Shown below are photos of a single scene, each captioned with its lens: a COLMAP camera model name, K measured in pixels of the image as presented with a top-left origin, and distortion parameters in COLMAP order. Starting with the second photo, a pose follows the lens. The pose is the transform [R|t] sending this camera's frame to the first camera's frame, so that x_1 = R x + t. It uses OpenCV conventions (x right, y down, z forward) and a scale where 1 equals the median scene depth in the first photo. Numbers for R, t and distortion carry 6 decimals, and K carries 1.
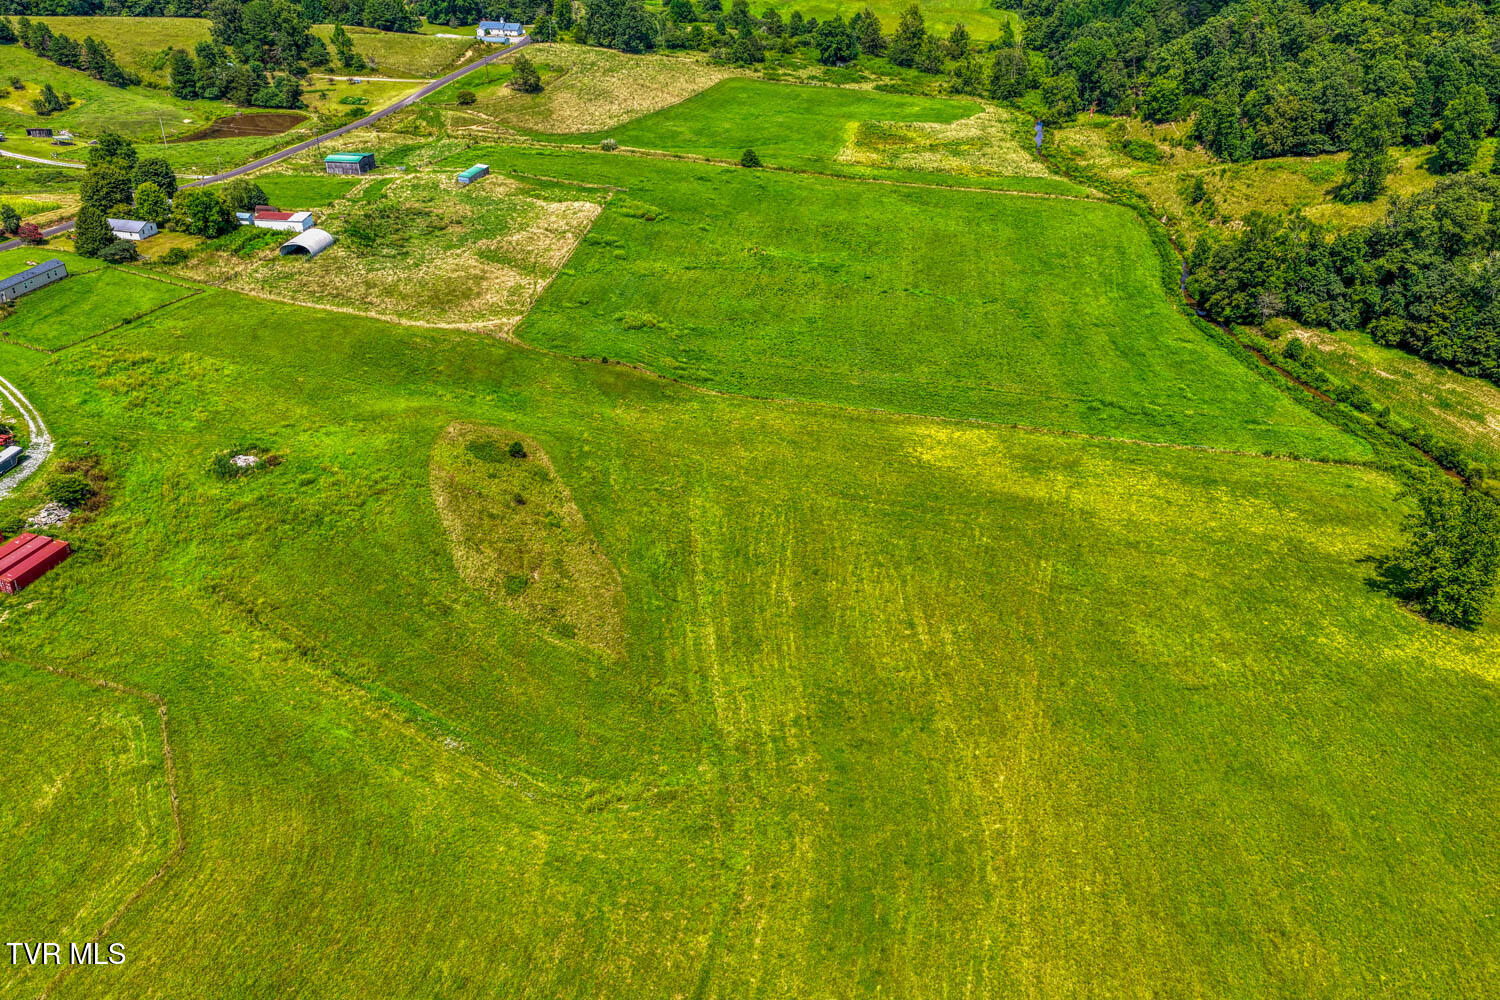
lens RADIAL K [[1253.0, 0, 752.2], [0, 1253.0, 494.7], [0, 0, 1]] dist [-0.013583, 0.043443]
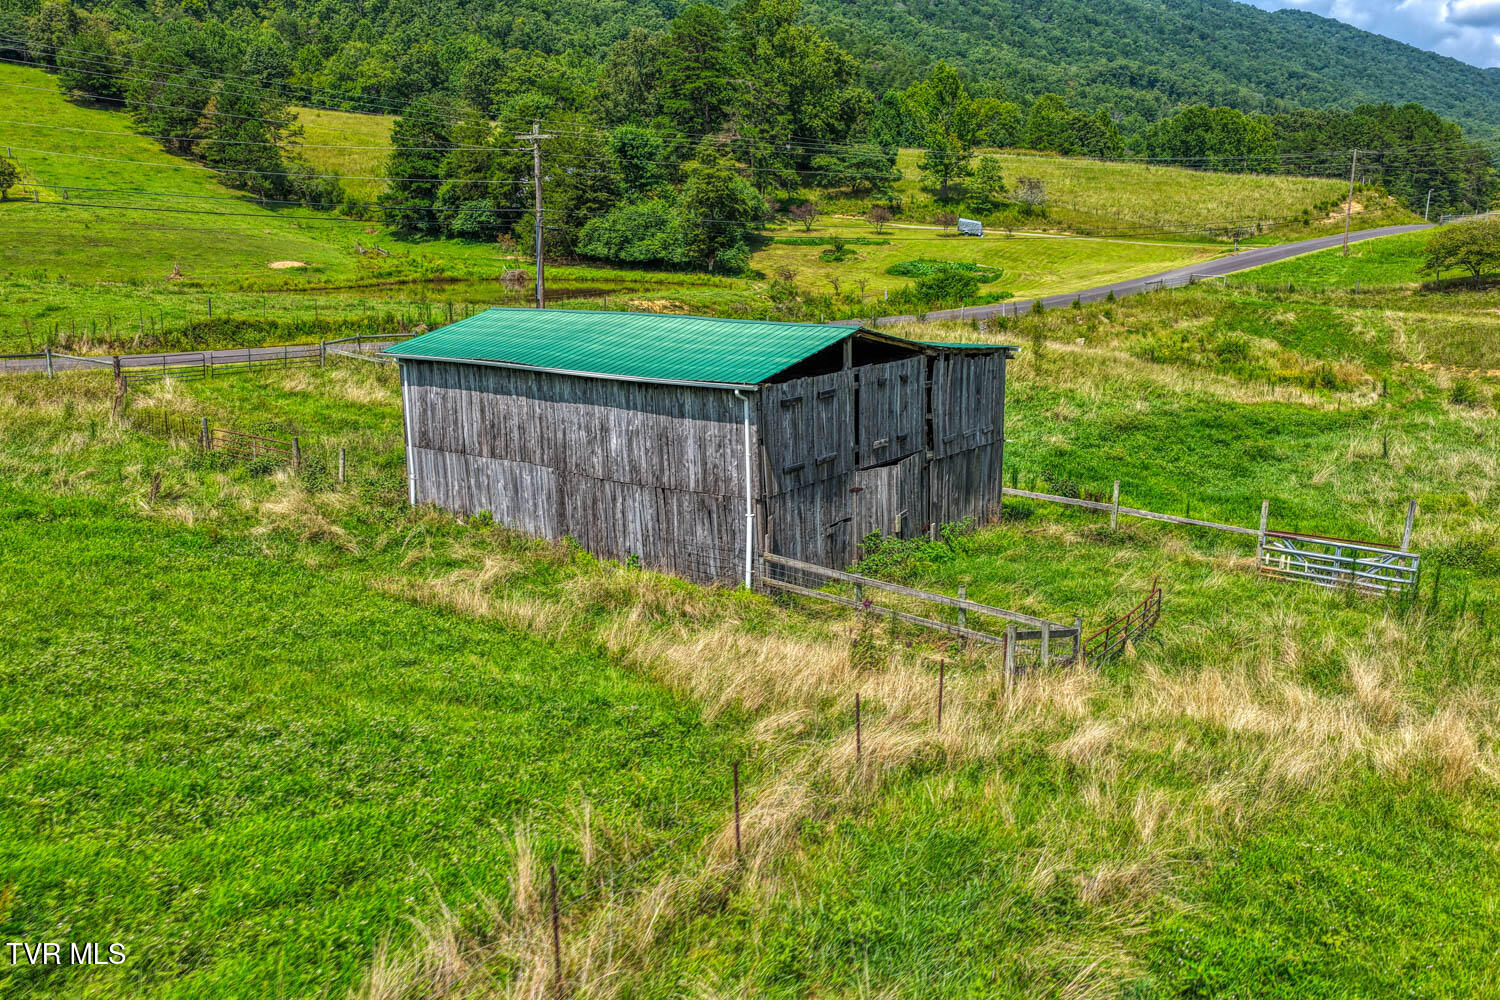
lens RADIAL K [[1253.0, 0, 752.2], [0, 1253.0, 494.7], [0, 0, 1]] dist [-0.013583, 0.043443]
pose [[0.891159, 0.108719, -0.440472, -0.240572], [-0.233457, 0.942351, -0.239733, -0.206371], [0.389016, 0.316471, 0.865166, 0.795109]]
